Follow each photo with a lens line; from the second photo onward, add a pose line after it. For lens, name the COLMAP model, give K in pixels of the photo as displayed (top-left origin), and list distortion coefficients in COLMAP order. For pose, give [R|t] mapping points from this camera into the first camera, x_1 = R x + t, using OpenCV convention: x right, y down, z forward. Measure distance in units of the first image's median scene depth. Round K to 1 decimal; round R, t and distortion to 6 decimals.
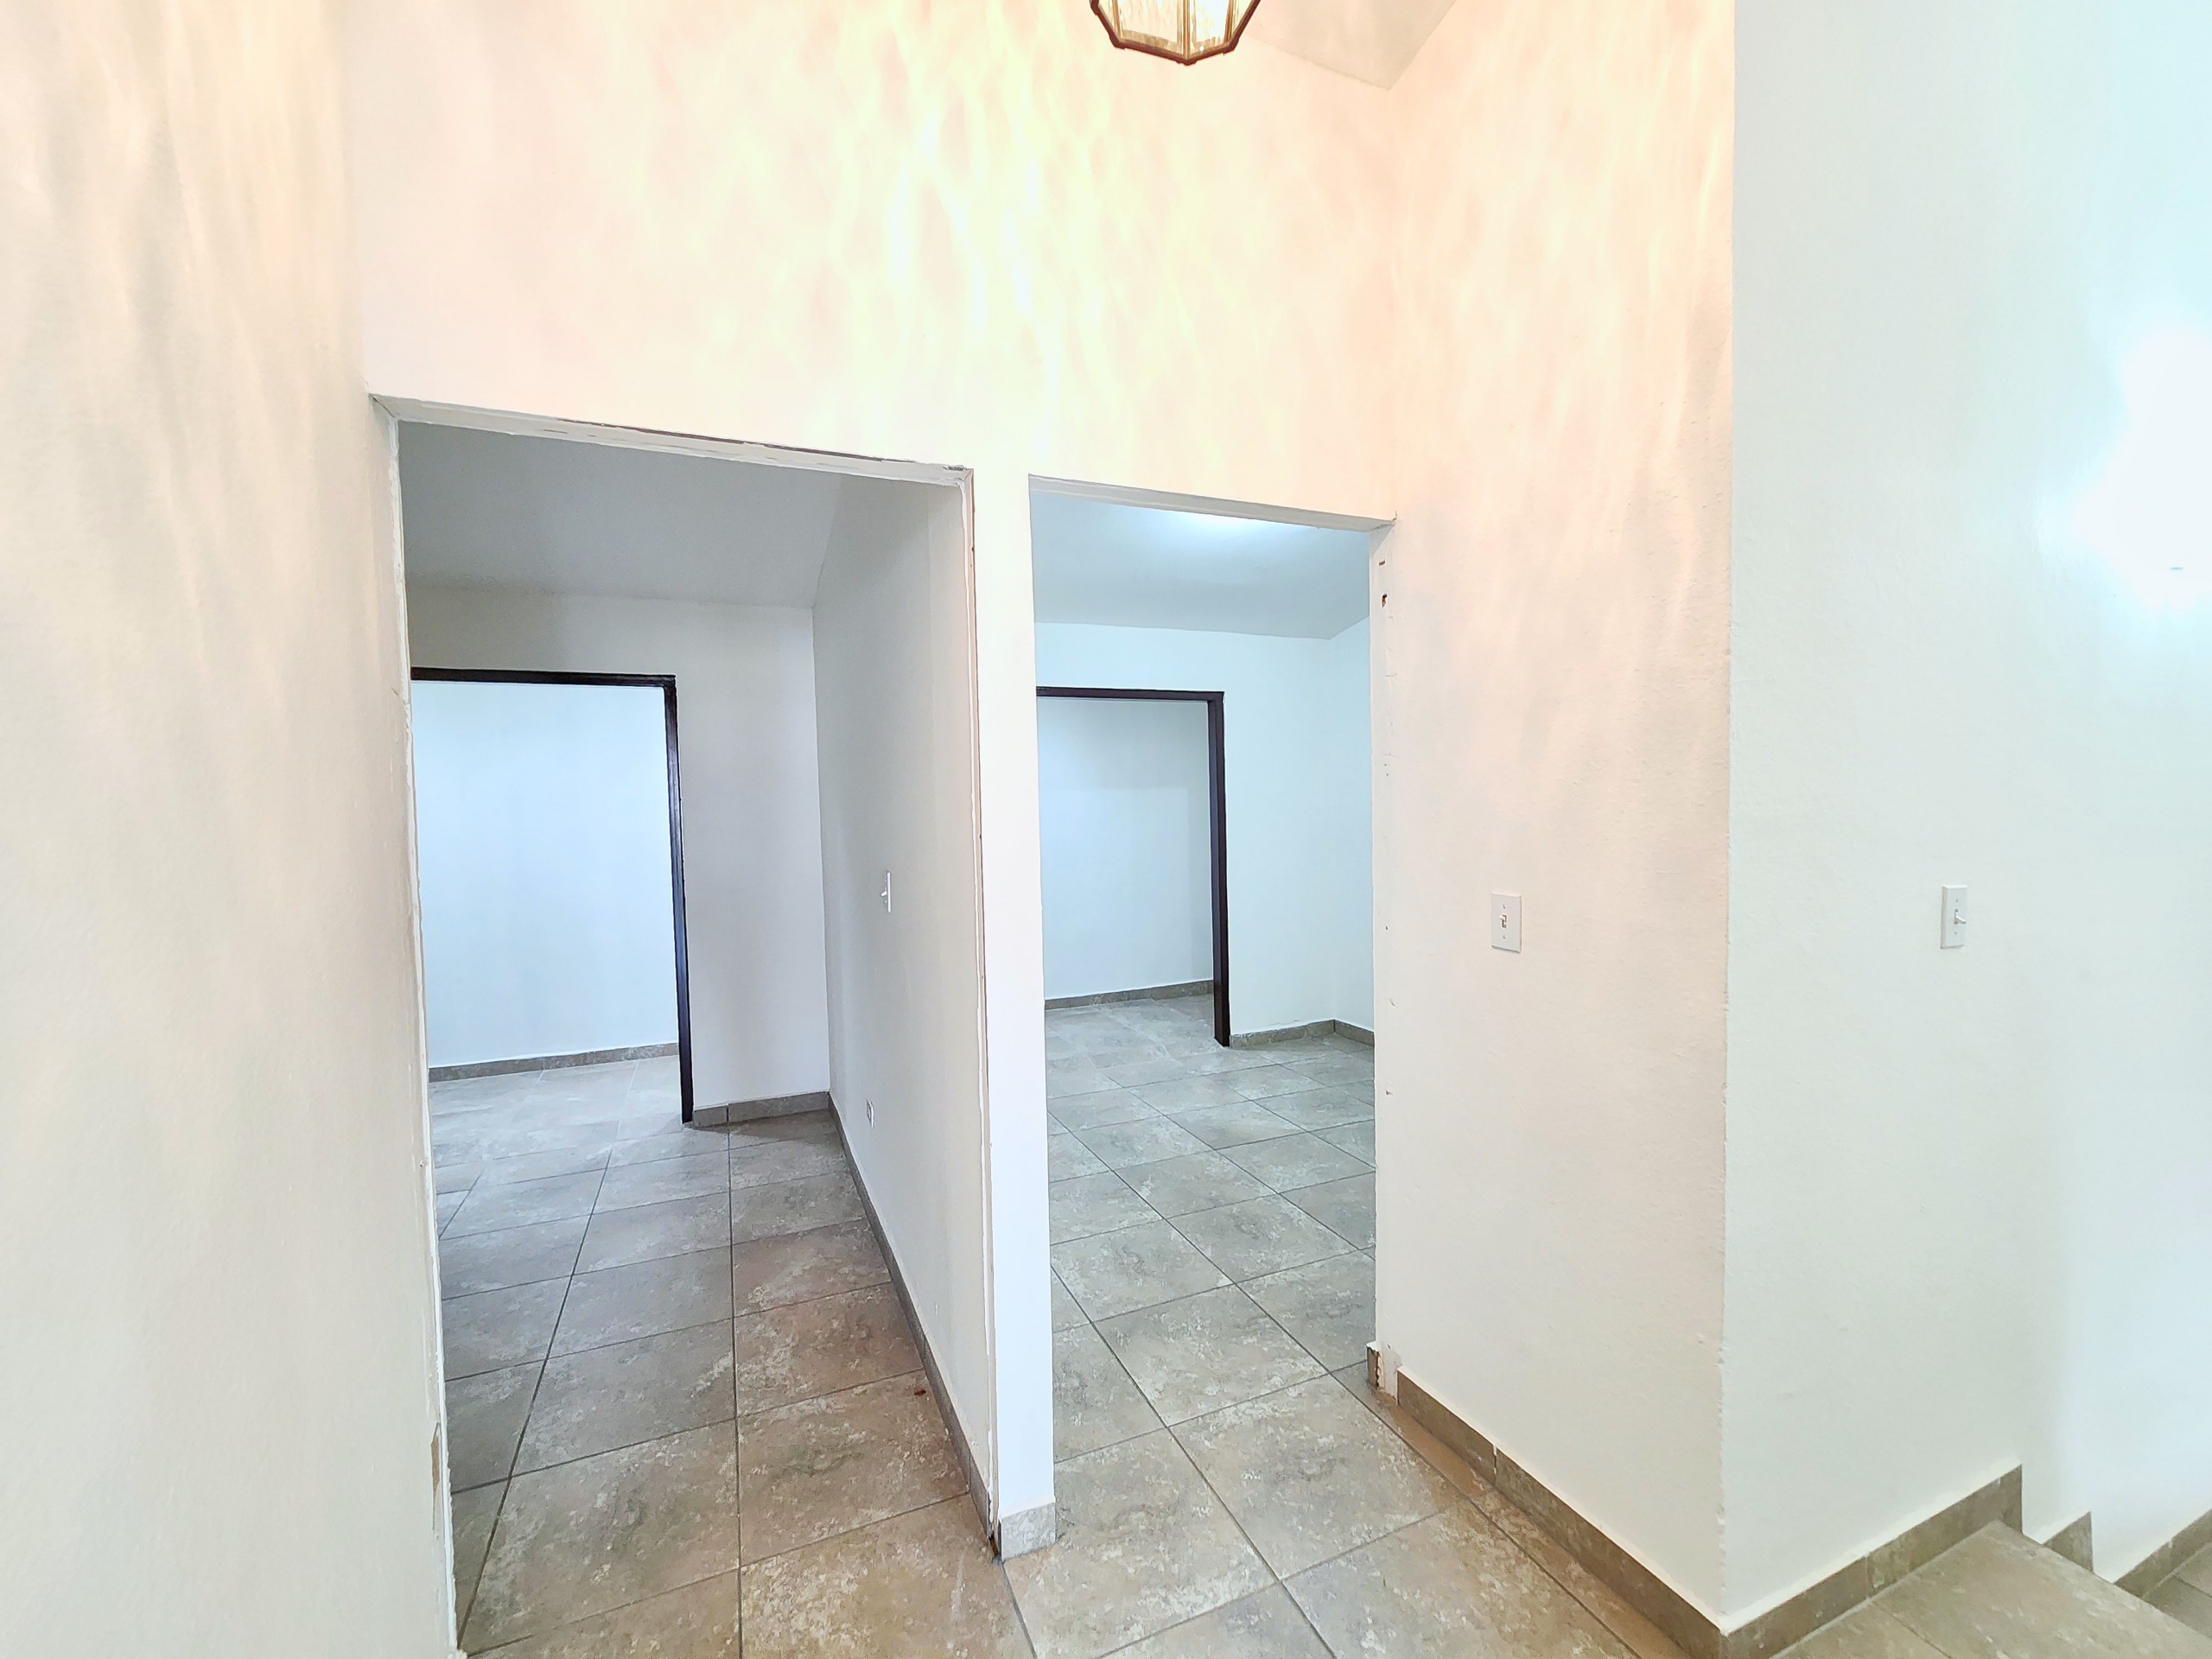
lens RADIAL K [[908.5, 0, 1106.2], [0, 908.5, 836.6], [0, 0, 1]] dist [0.001391, 0.000455]
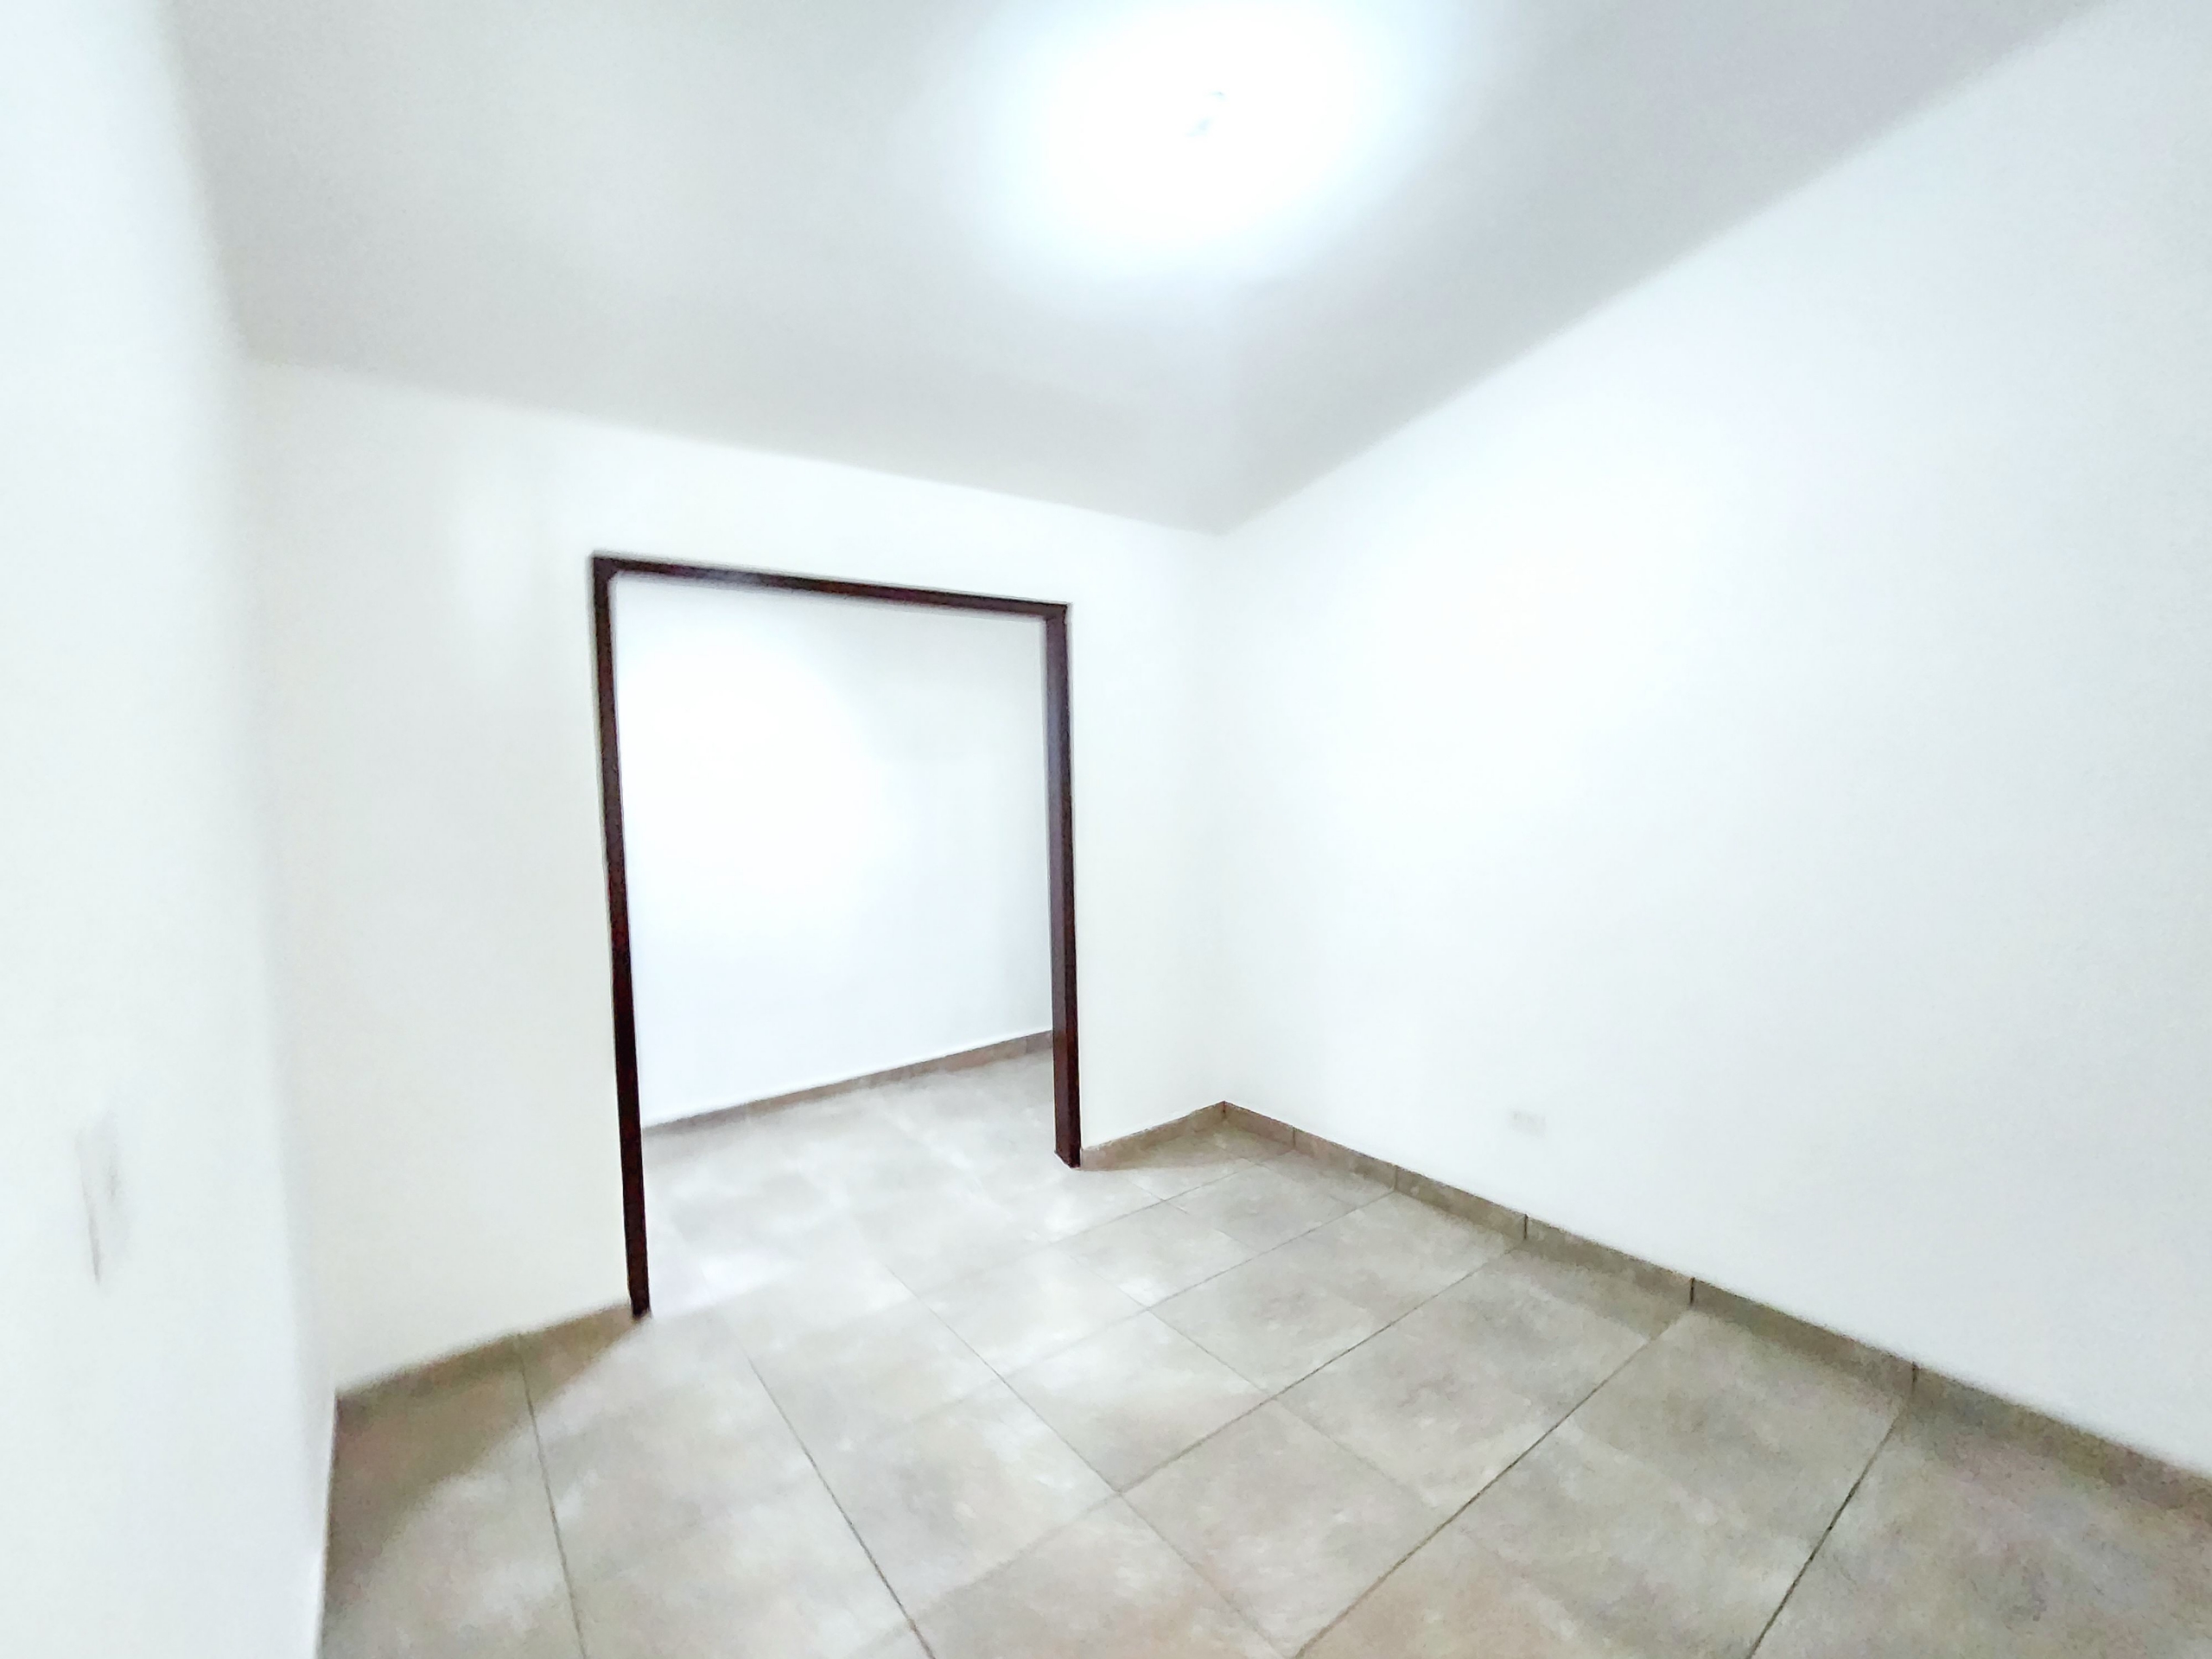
lens RADIAL K [[908.5, 0, 1106.2], [0, 908.5, 836.6], [0, 0, 1]] dist [0.001391, 0.000455]
pose [[0.966525, -0.012326, 0.256275, -0.007502], [0.003483, 0.999384, 0.034931, -0.022701], [-0.256547, -0.032870, 0.965973, 0.388054]]
